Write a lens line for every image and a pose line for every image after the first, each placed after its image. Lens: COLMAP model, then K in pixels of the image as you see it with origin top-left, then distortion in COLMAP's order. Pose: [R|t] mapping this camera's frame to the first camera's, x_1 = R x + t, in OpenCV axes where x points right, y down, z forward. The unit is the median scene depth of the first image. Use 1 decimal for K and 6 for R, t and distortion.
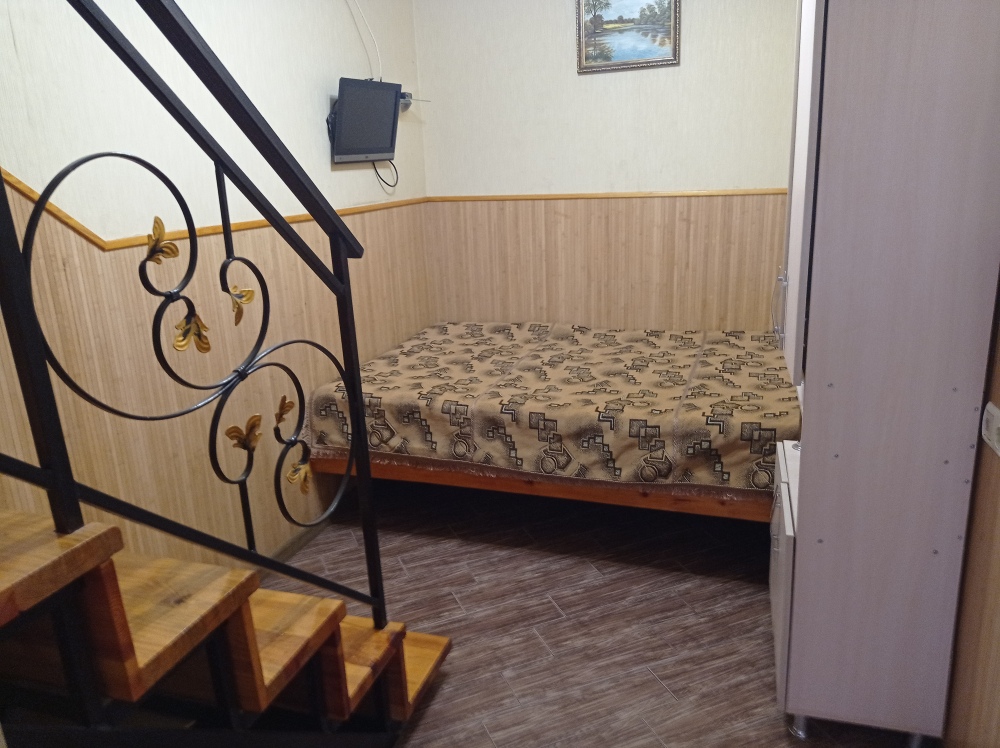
lens RADIAL K [[754.1, 0, 495.5], [0, 754.1, 376.8], [0, 0, 1]] dist [0.043117, -0.060330]
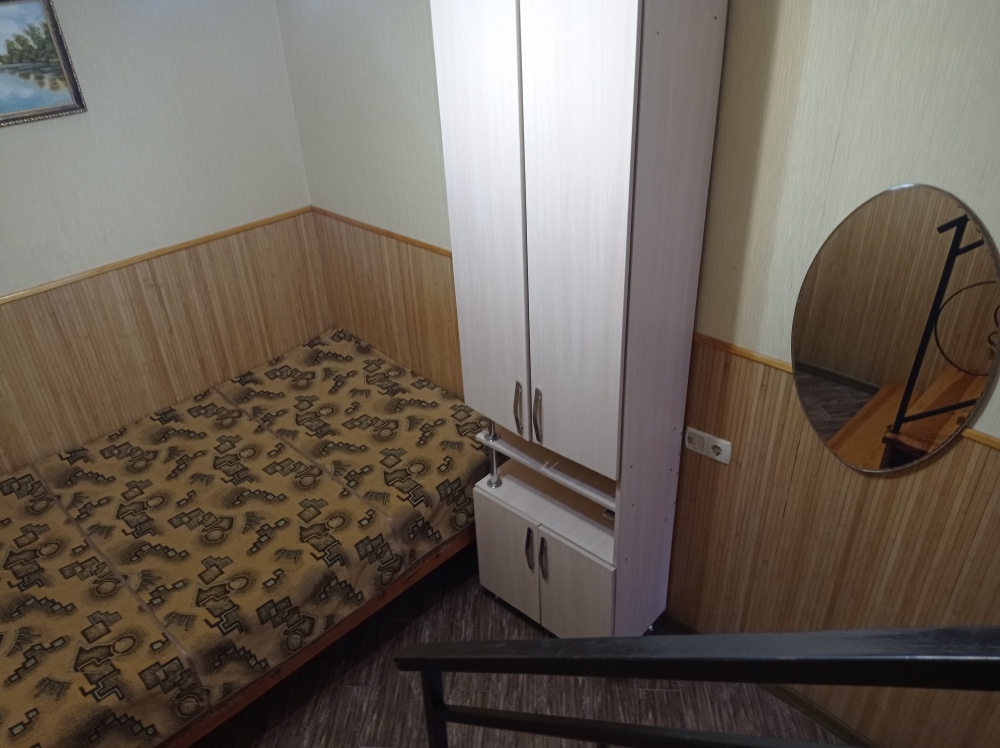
lens RADIAL K [[754.1, 0, 498.9], [0, 754.1, 370.1], [0, 0, 1]] dist [0.043117, -0.060330]
pose [[0.412857, -0.449454, 0.792174, -0.316656], [0.269423, 0.891103, 0.365168, -0.344571], [-0.870035, 0.062668, 0.488991, 0.271431]]
